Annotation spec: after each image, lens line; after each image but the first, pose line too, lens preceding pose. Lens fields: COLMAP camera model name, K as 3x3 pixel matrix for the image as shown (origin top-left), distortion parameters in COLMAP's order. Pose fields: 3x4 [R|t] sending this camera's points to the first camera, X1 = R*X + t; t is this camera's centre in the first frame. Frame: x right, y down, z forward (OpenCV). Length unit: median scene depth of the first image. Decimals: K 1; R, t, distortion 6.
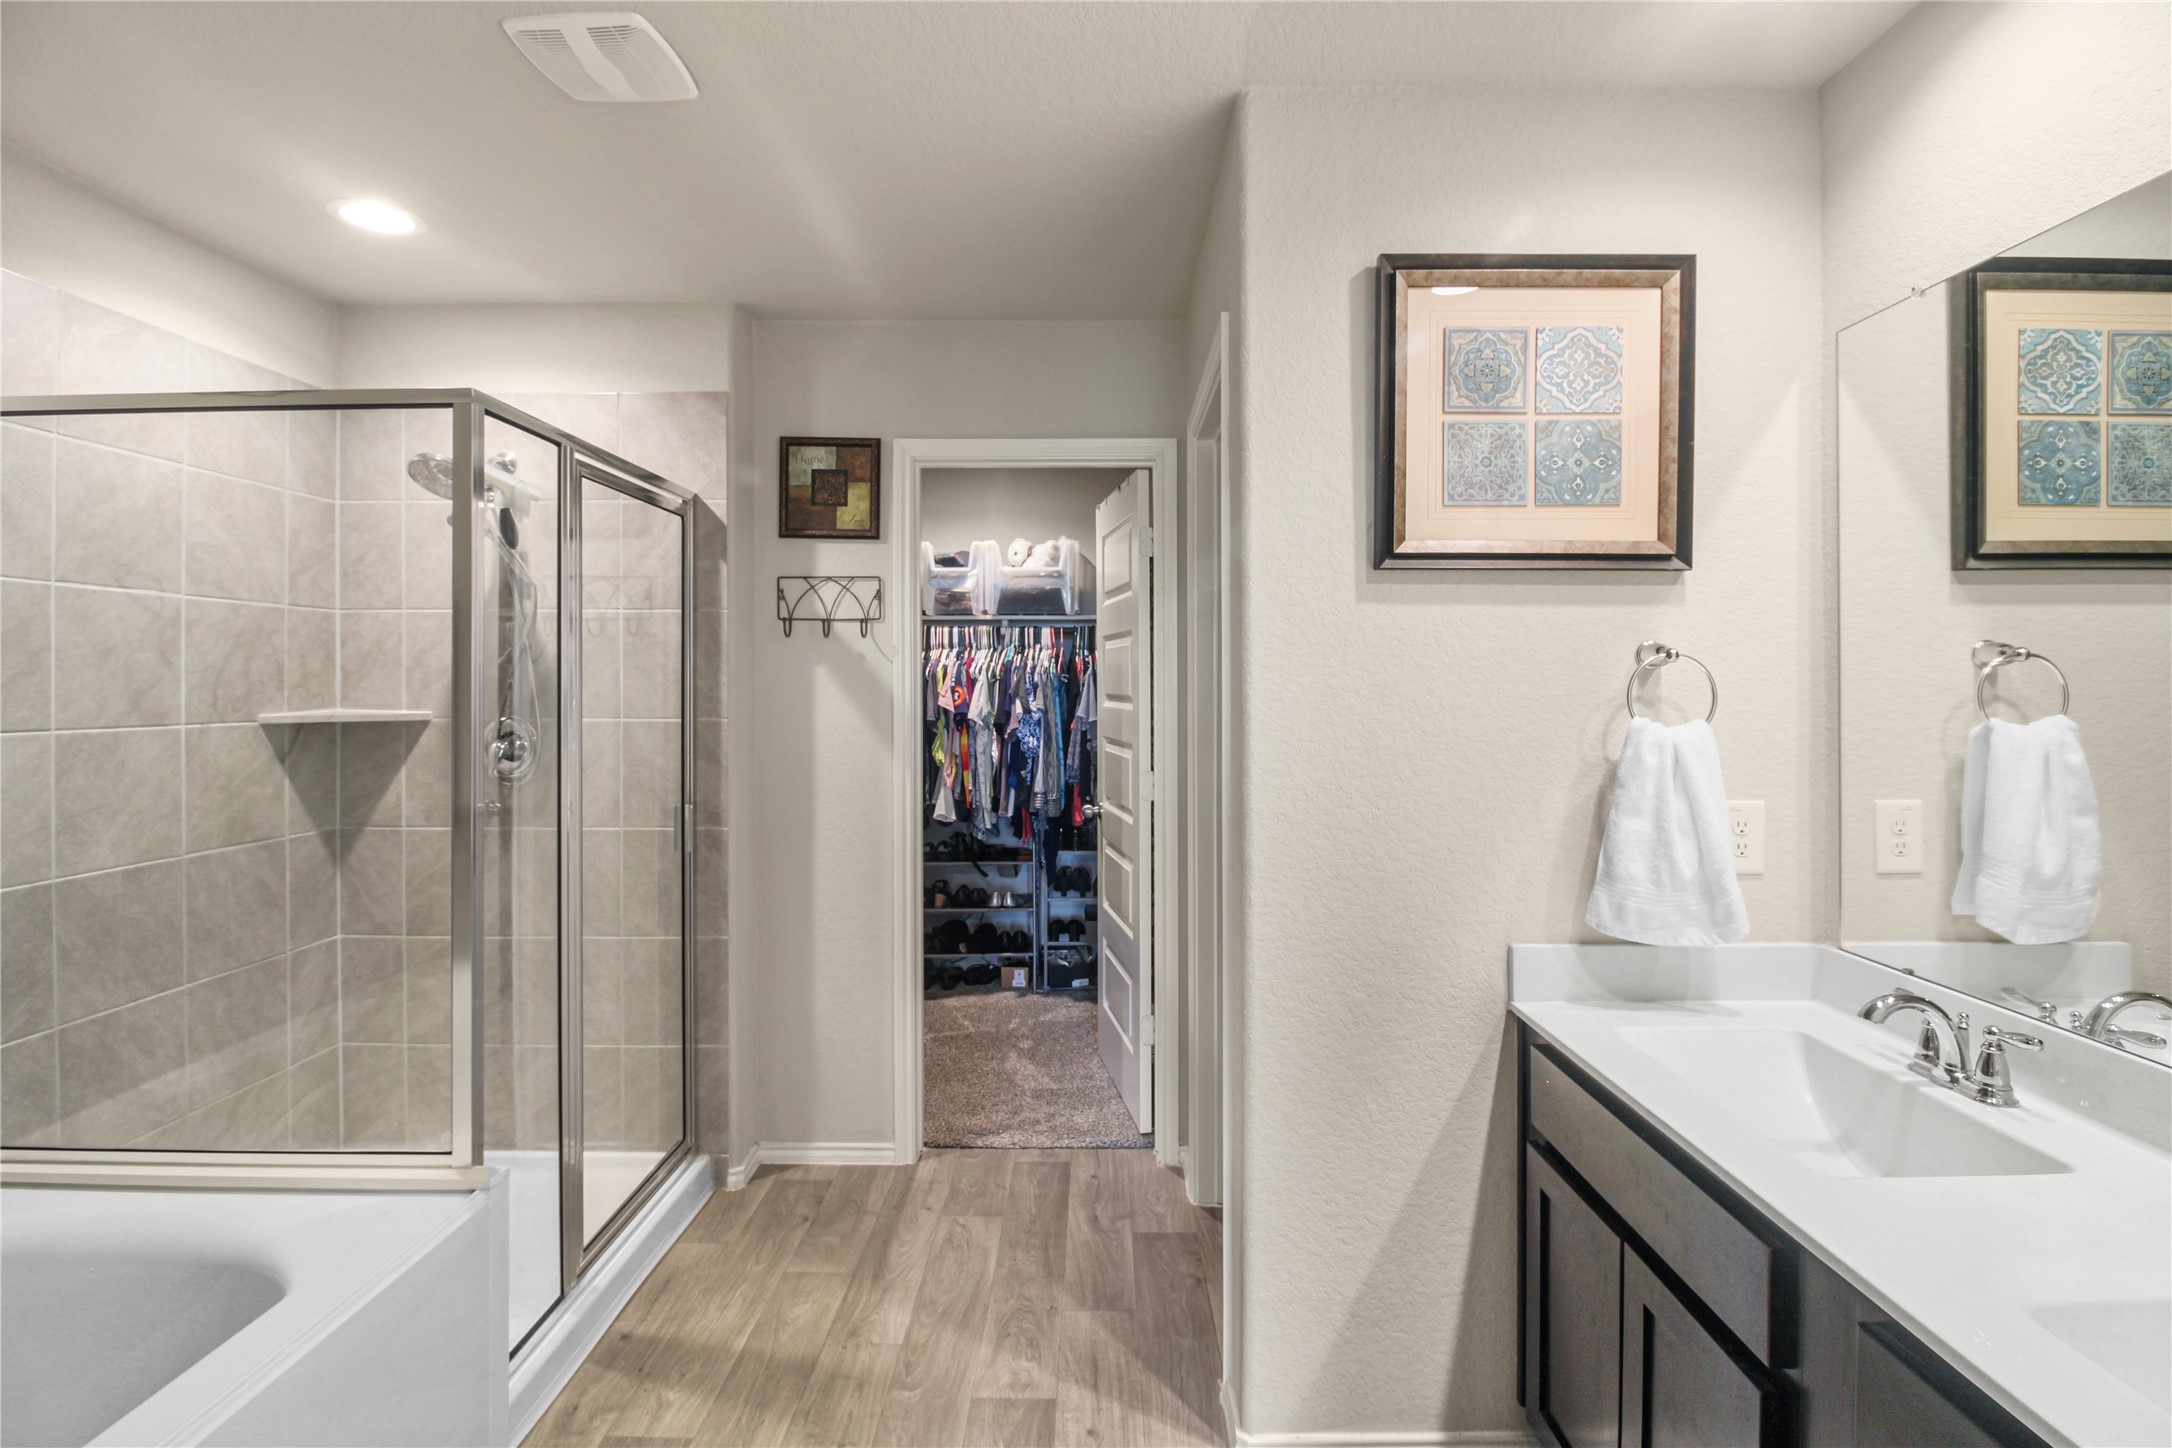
lens RADIAL K [[1012.8, 0, 1088.9], [0, 1012.8, 713.3], [0, 0, 1]] dist [0.004729, -0.016407]
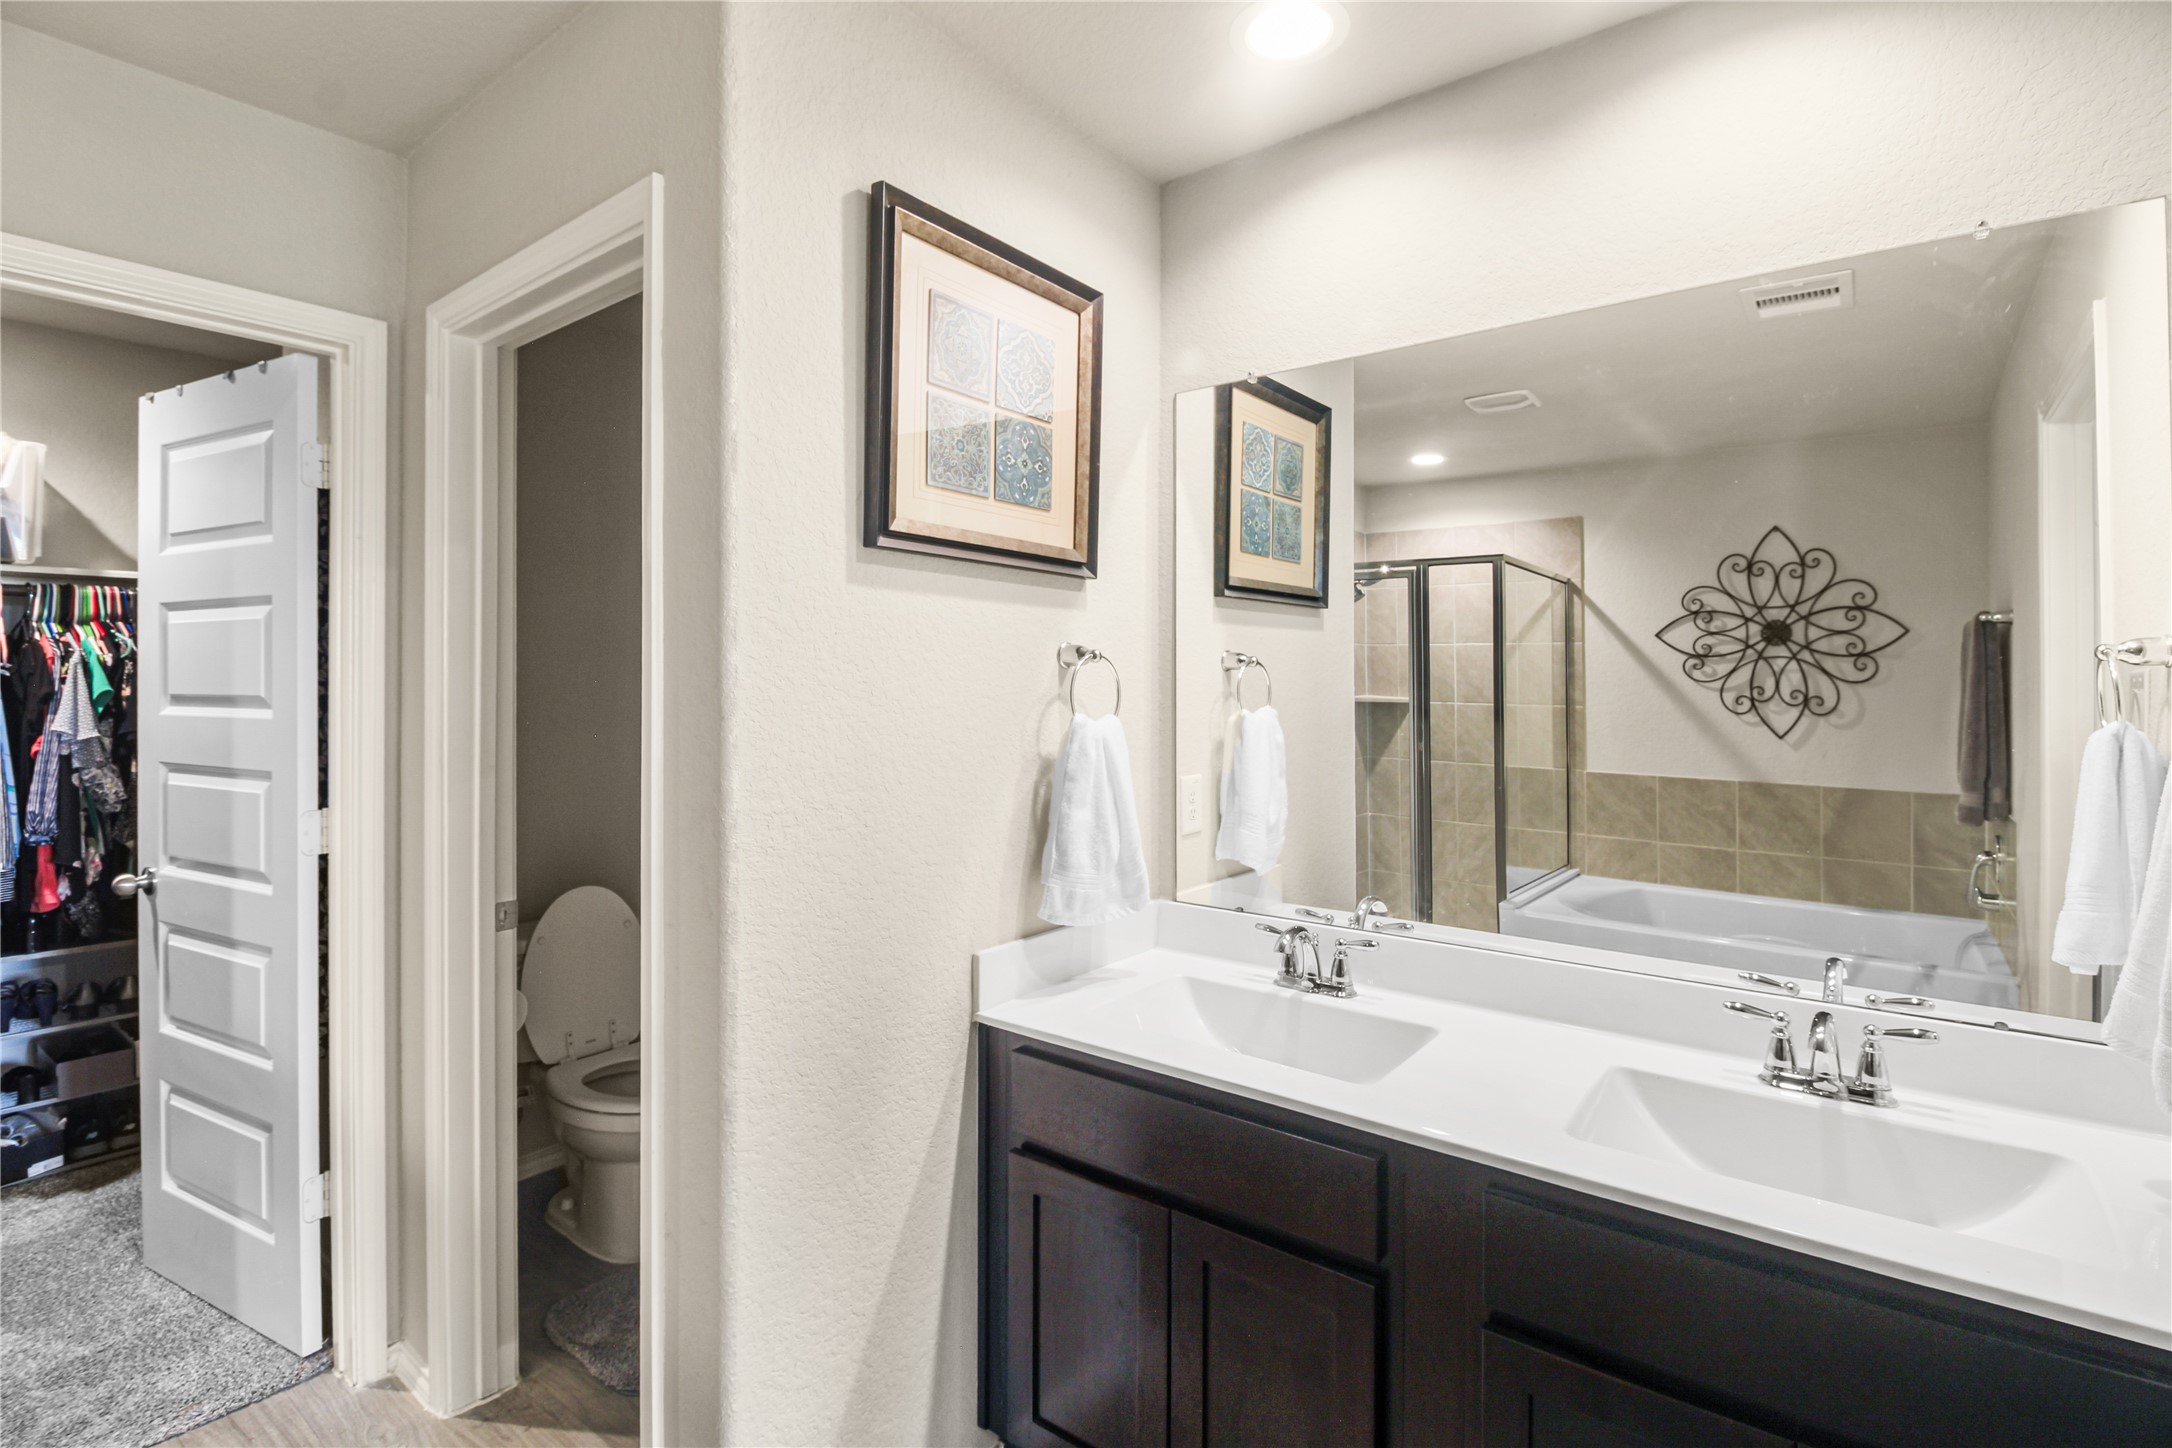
lens RADIAL K [[1014.9, 0, 1097.9], [0, 1014.9, 702.2], [0, 0, 1]] dist [-0.000932, -0.009527]
pose [[0.601191, -0.010364, 0.799038, -0.164647], [0.019014, 0.999818, -0.001337, -0.003434], [-0.798879, 0.015997, 0.601279, 0.192750]]
